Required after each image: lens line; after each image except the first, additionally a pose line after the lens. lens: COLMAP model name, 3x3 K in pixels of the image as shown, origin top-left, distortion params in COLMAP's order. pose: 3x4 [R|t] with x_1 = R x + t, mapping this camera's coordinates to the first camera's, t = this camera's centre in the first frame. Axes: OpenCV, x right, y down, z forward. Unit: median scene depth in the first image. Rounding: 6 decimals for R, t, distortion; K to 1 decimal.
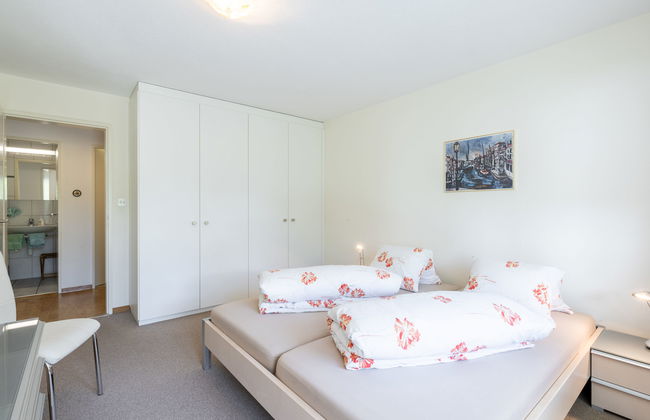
lens RADIAL K [[308.7, 0, 325.0], [0, 308.7, 210.0], [0, 0, 1]] dist [-0.000604, -0.000101]
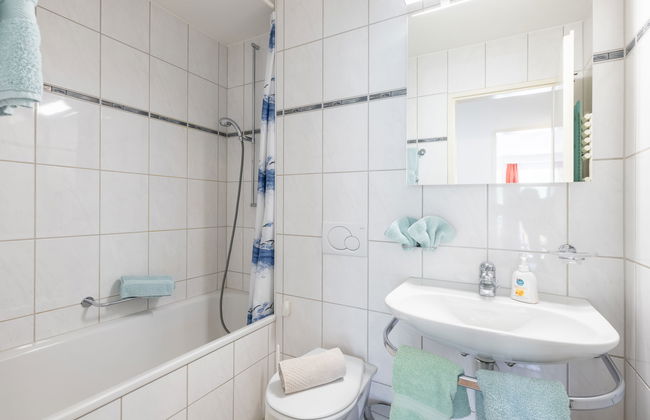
lens RADIAL K [[308.7, 0, 325.0], [0, 308.7, 210.0], [0, 0, 1]] dist [-0.000604, -0.000101]
pose [[0.370351, 0.000455, -0.928892, -0.758786], [-0.010278, 0.999941, -0.003607, -0.006191], [0.928835, 0.010883, 0.370334, 0.774636]]
